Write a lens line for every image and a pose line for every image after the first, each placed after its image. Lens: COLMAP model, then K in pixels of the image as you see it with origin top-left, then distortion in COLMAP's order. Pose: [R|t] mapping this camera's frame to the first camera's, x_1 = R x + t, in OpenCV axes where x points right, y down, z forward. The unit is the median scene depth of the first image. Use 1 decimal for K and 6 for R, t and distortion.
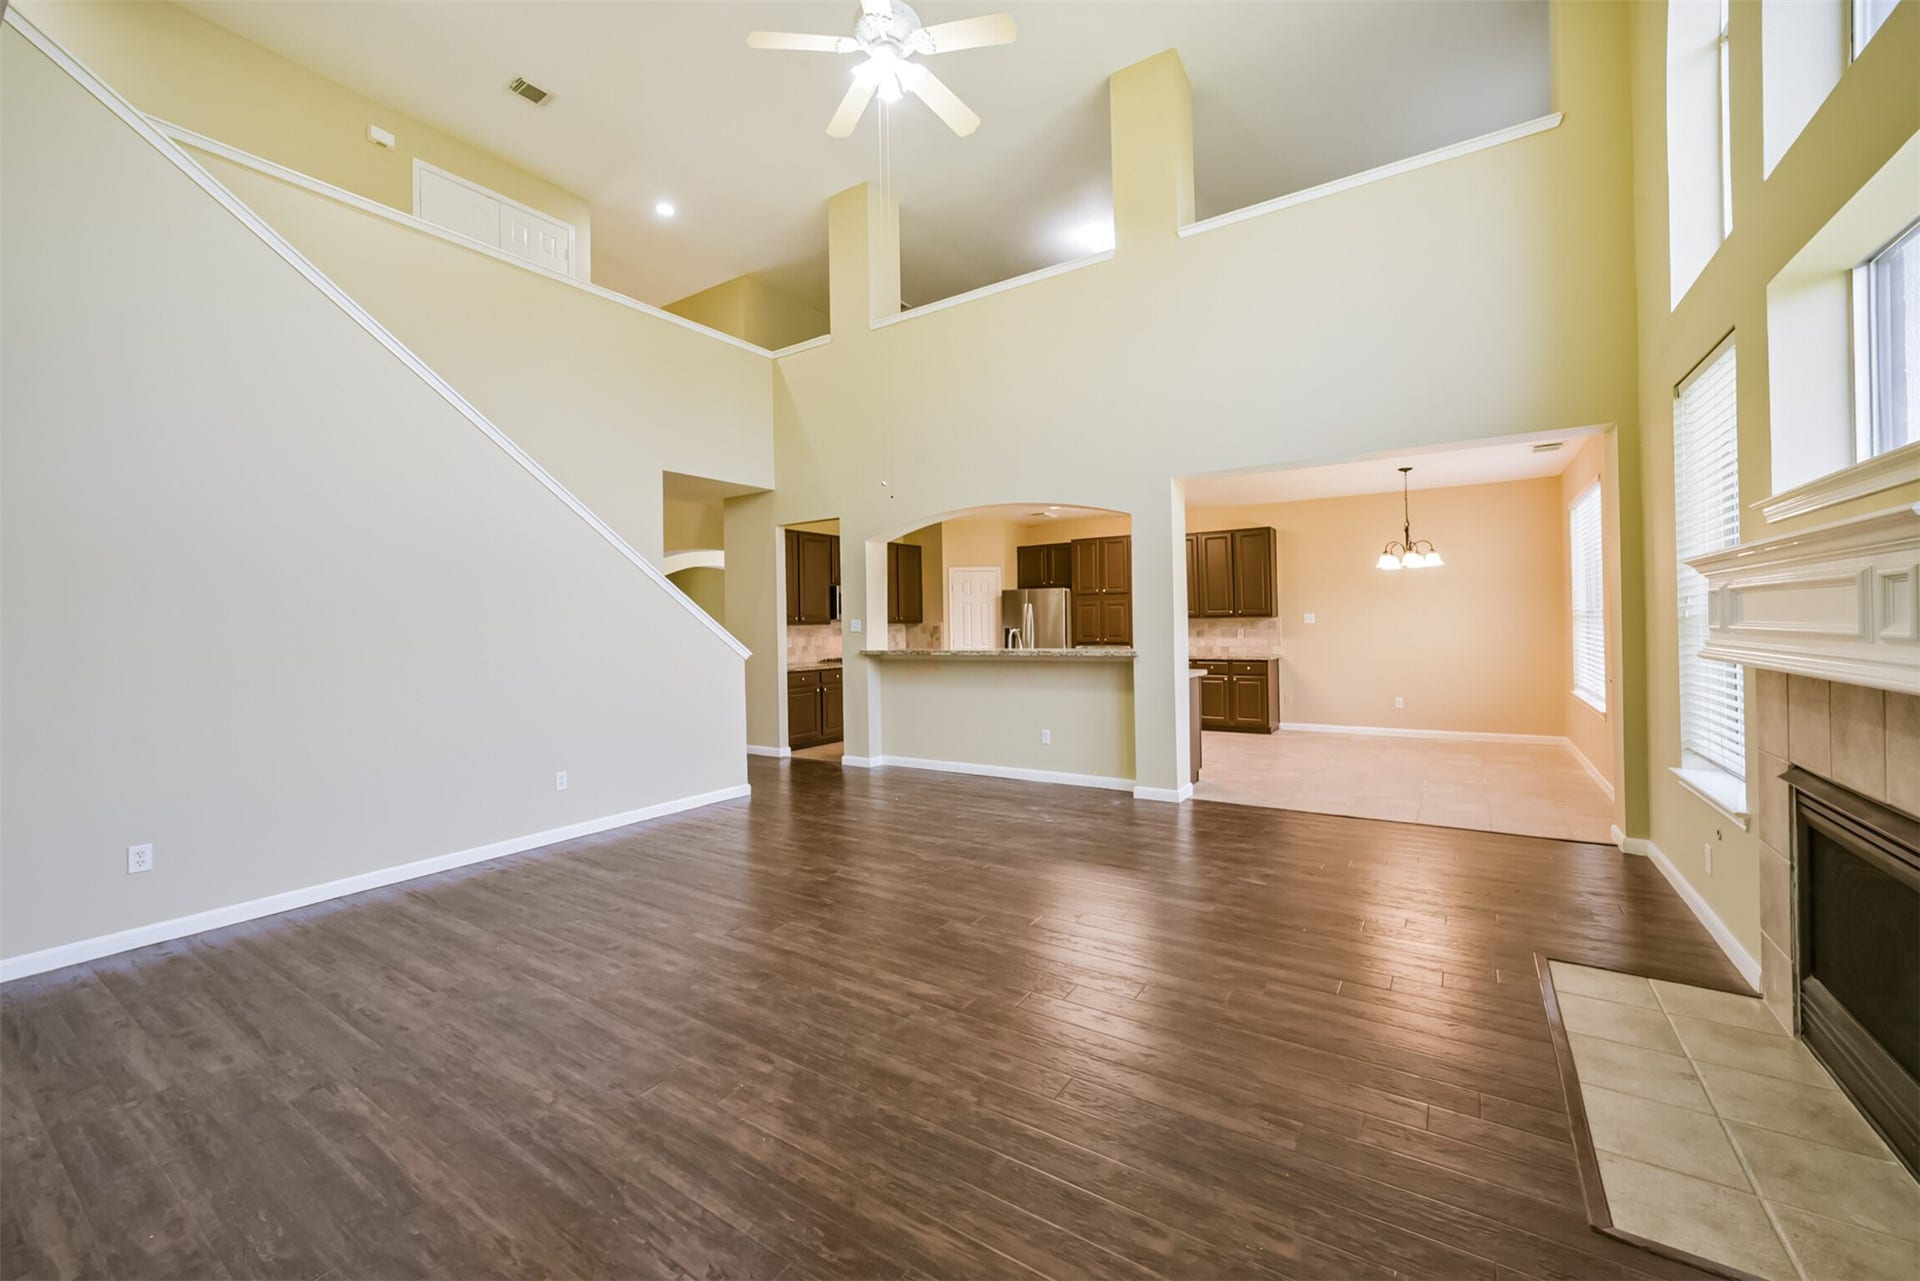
lens RADIAL K [[743.8, 0, 967.2], [0, 743.8, 662.0], [0, 0, 1]] dist [-0.000169, 0.000009]
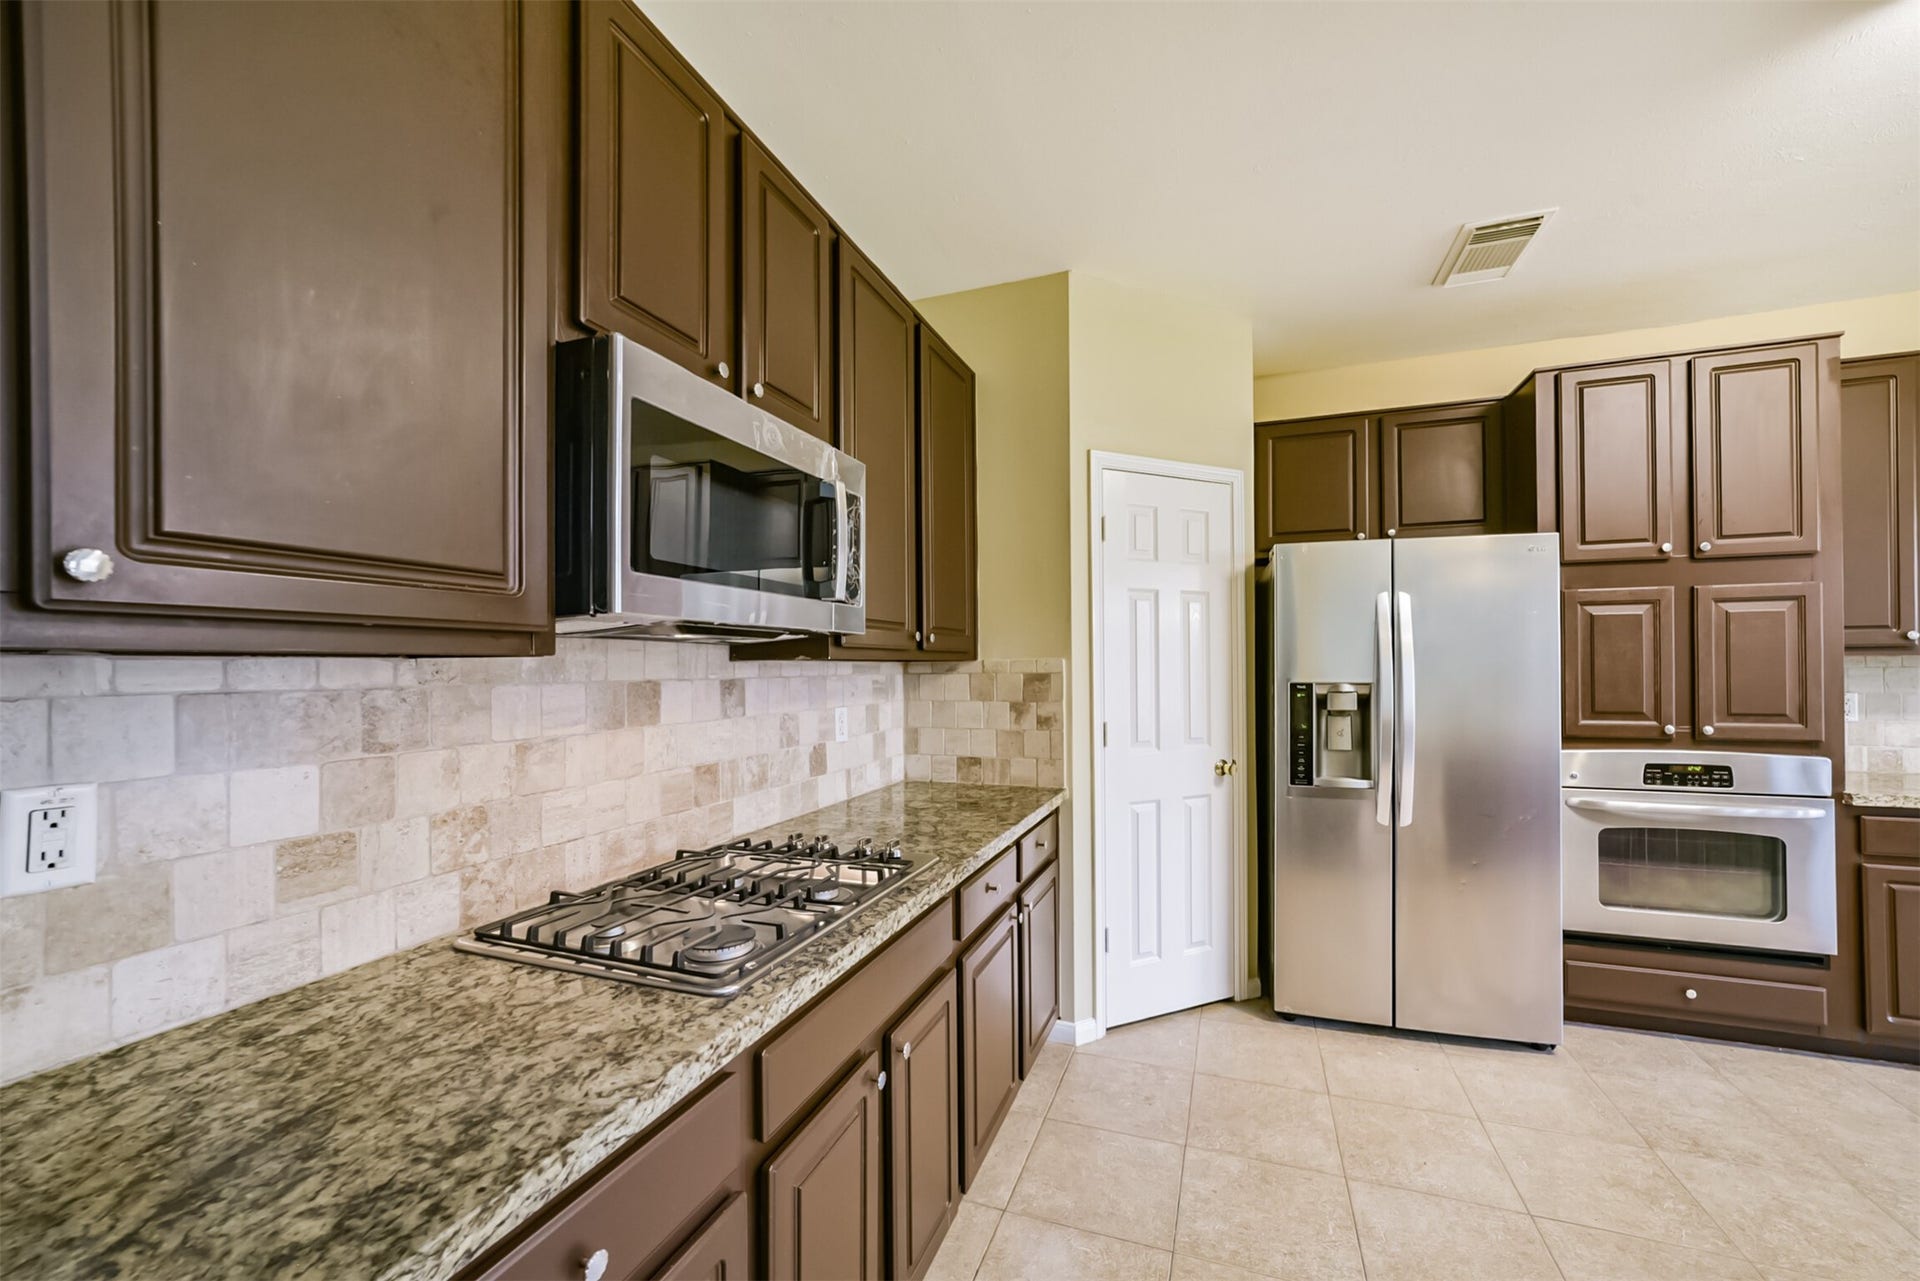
lens RADIAL K [[743.8, 0, 967.2], [0, 743.8, 662.0], [0, 0, 1]] dist [-0.000169, 0.000009]
pose [[0.971830, 0.011285, 0.235414, -0.150827], [0.002941, 0.998195, -0.059992, -0.043255], [-0.235665, 0.058994, 0.970042, 0.890922]]
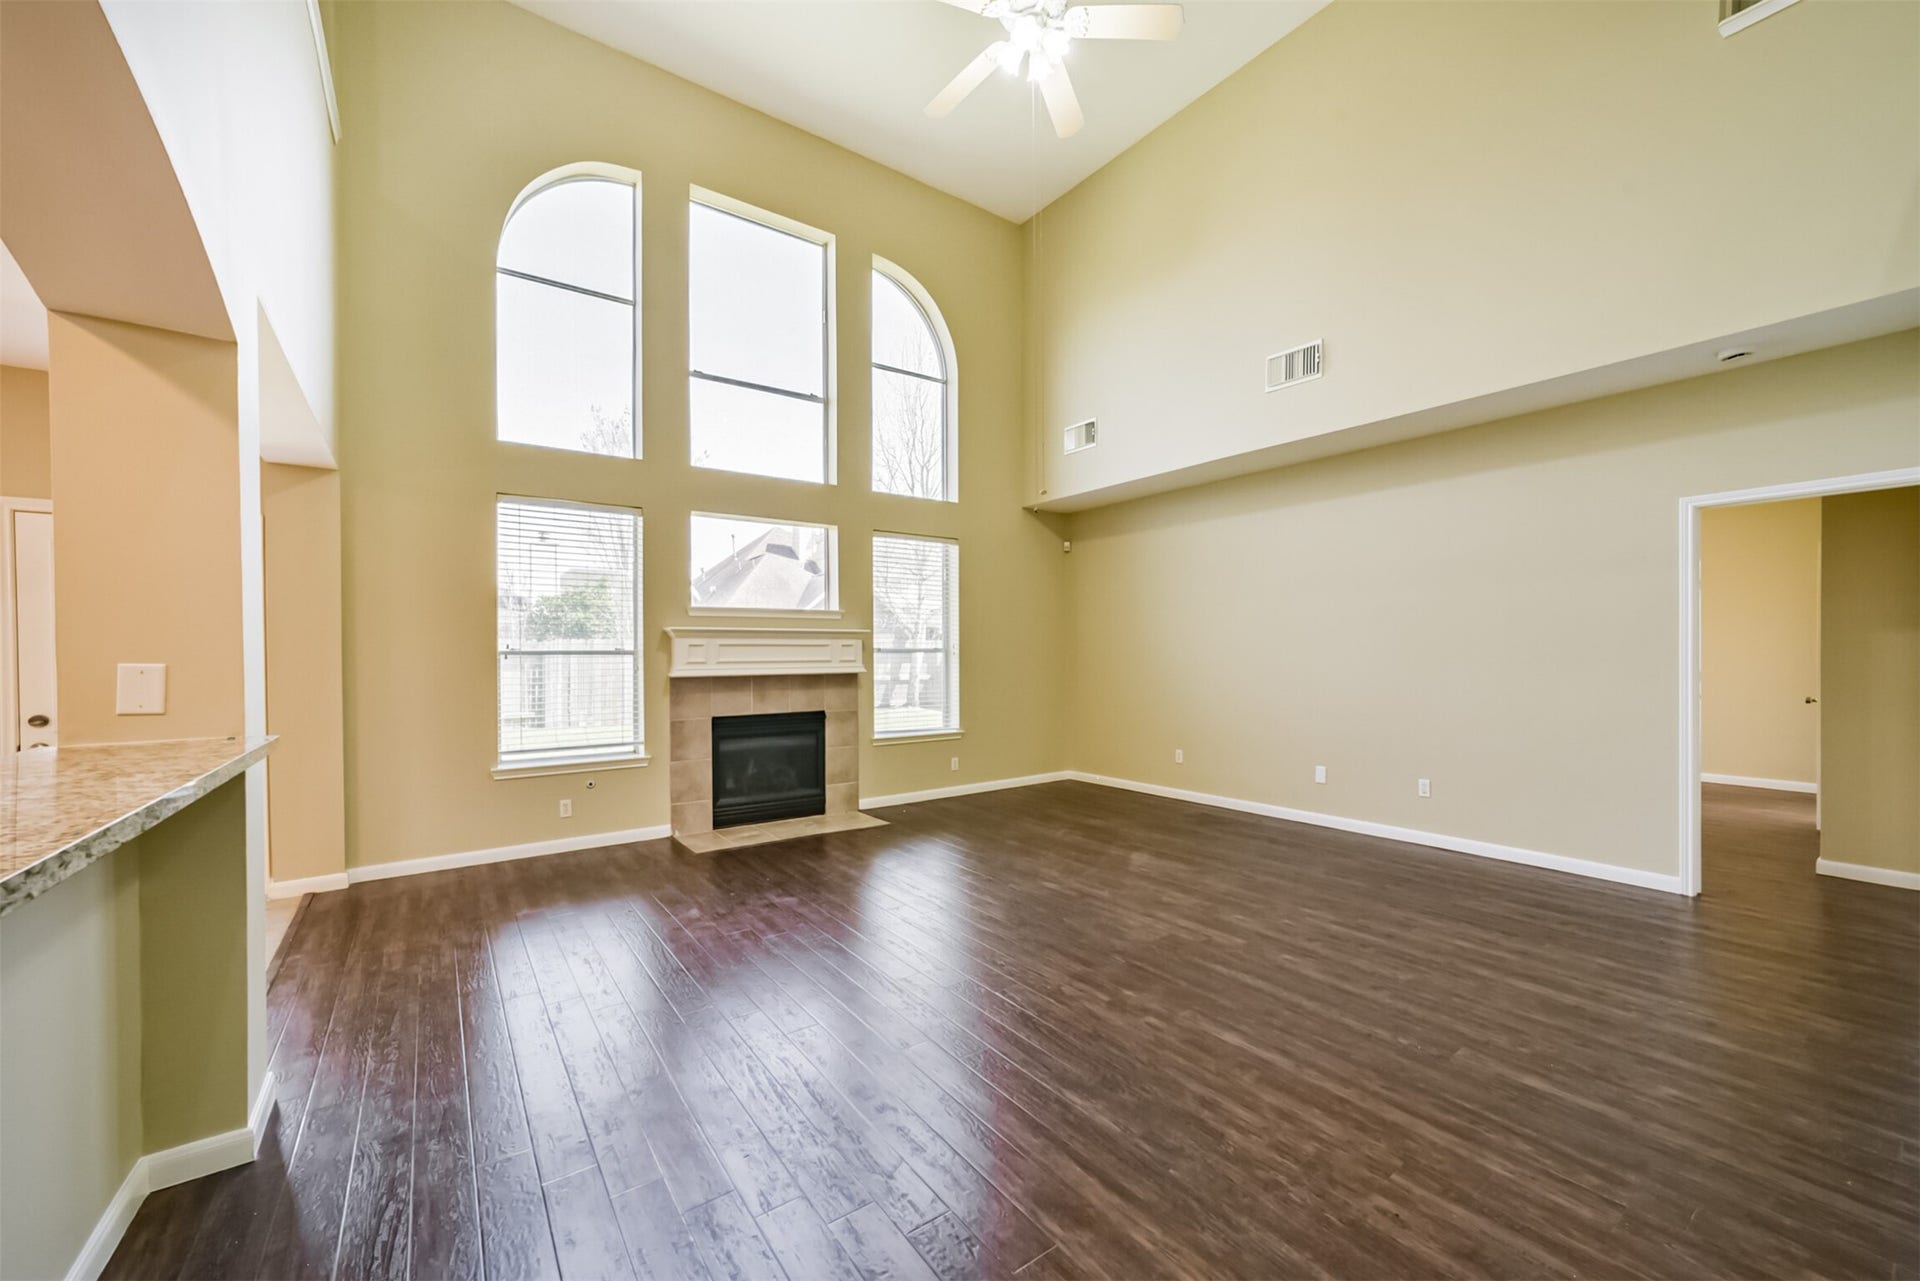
lens RADIAL K [[743.8, 0, 967.2], [0, 743.8, 662.0], [0, 0, 1]] dist [-0.000169, 0.000009]
pose [[-0.936598, 0.020456, 0.349809, -0.335211], [0.042169, 0.997619, 0.054568, -0.086469], [-0.347860, 0.065859, -0.935230, 1.853753]]
